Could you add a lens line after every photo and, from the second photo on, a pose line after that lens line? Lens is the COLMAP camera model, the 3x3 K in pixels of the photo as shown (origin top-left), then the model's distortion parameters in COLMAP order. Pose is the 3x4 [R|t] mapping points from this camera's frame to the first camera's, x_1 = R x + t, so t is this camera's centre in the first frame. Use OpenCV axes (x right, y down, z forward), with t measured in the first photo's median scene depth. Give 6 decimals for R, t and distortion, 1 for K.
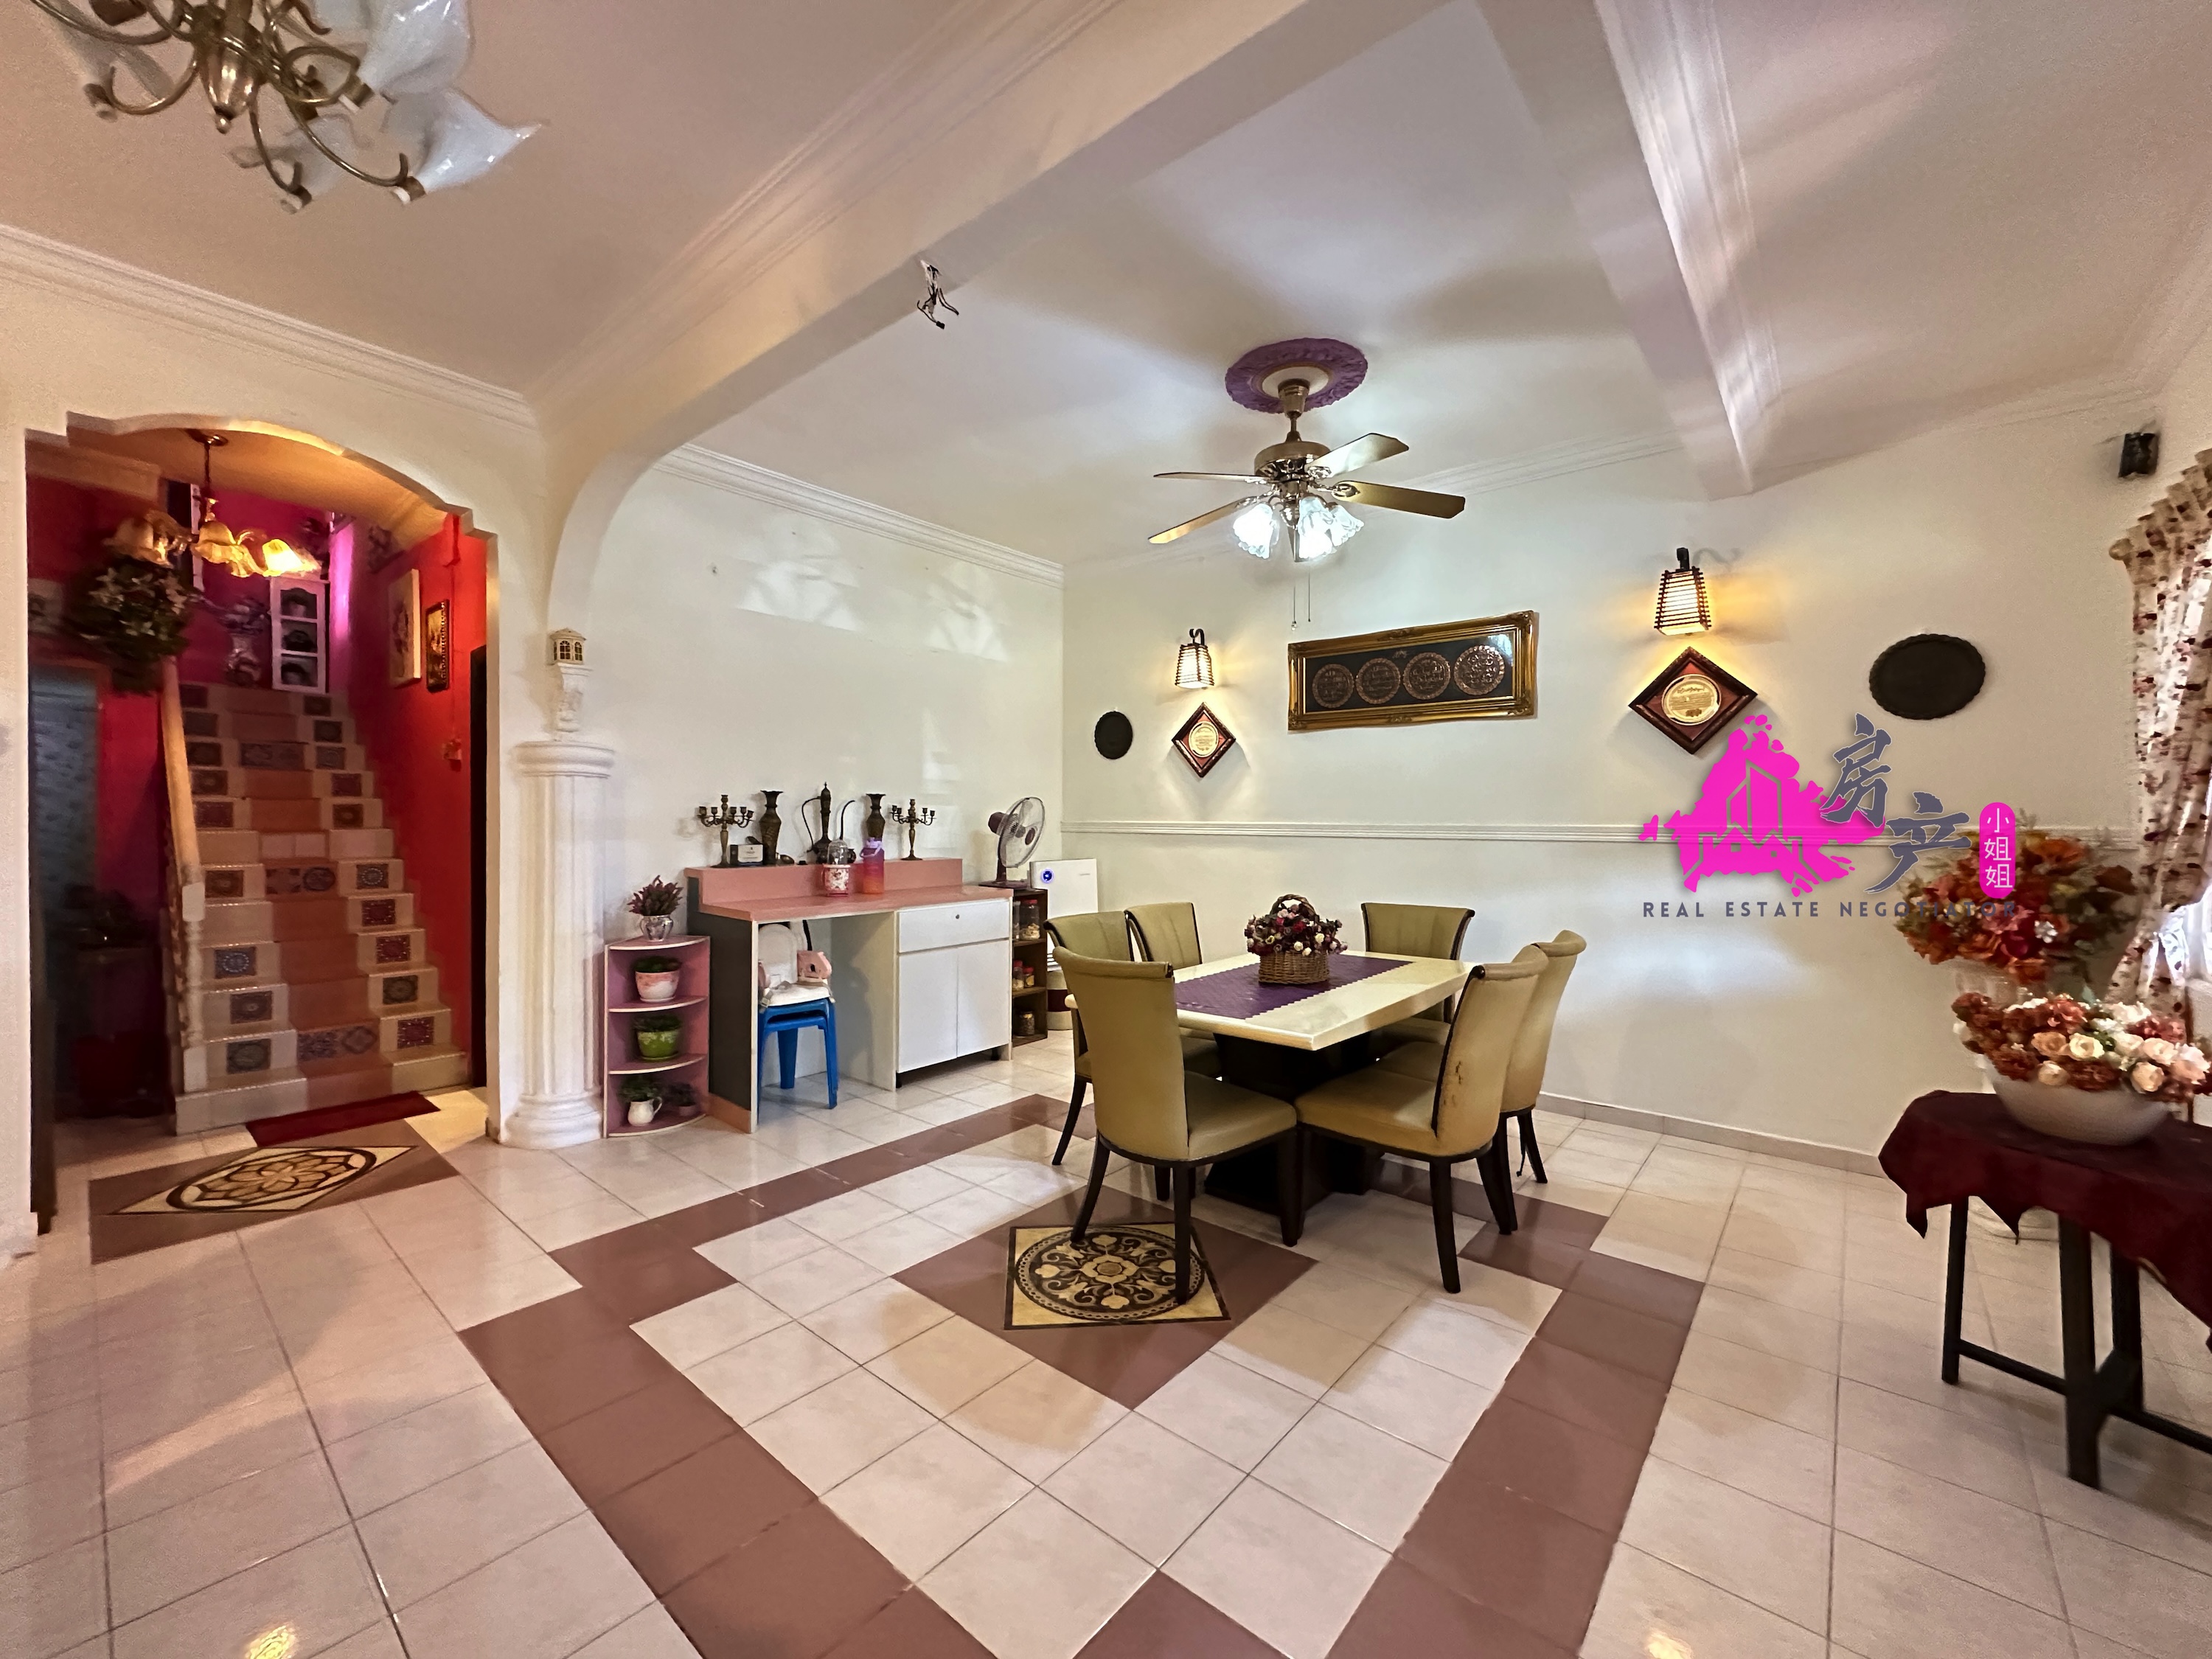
lens RADIAL K [[887.3, 0, 1106.0], [0, 887.3, 829.5], [0, 0, 1]] dist [-0.012119, 0.004865]
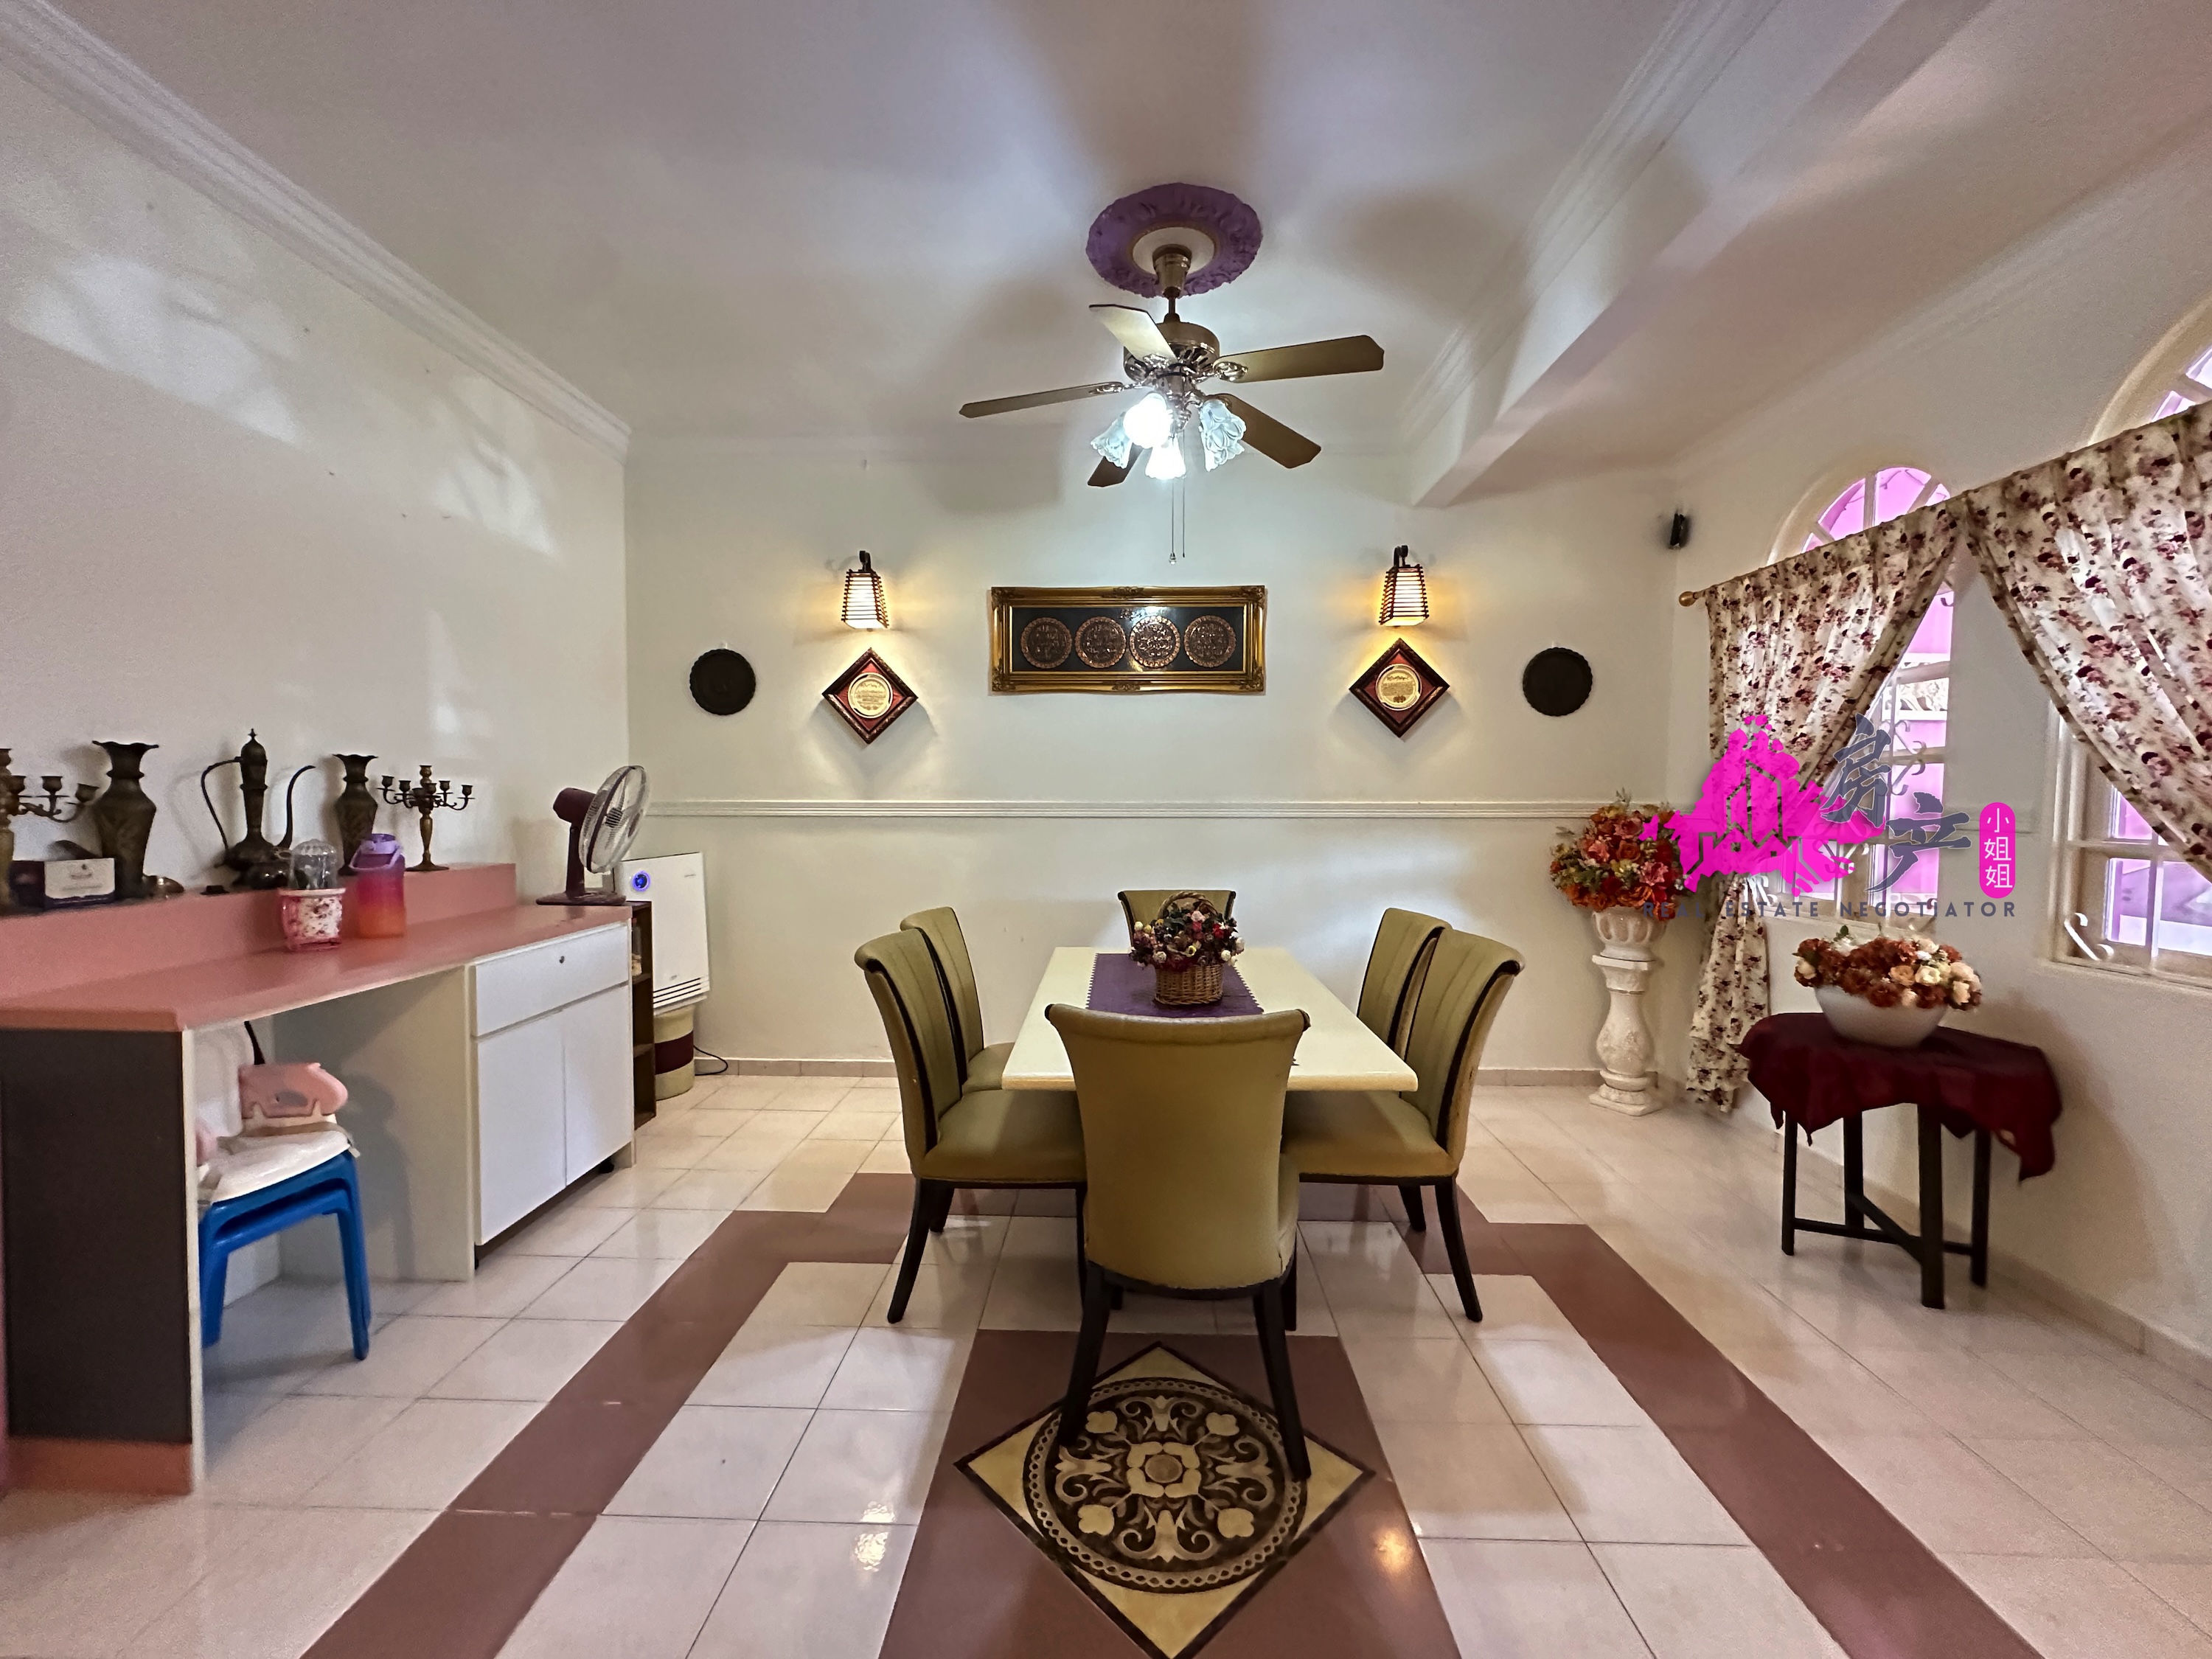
lens RADIAL K [[887.3, 0, 1106.0], [0, 887.3, 829.5], [0, 0, 1]] dist [-0.012119, 0.004865]
pose [[0.783376, -0.027255, 0.620950, -0.261923], [0.009294, 0.999440, 0.032143, -0.007695], [-0.621479, -0.019409, 0.783191, 0.306892]]
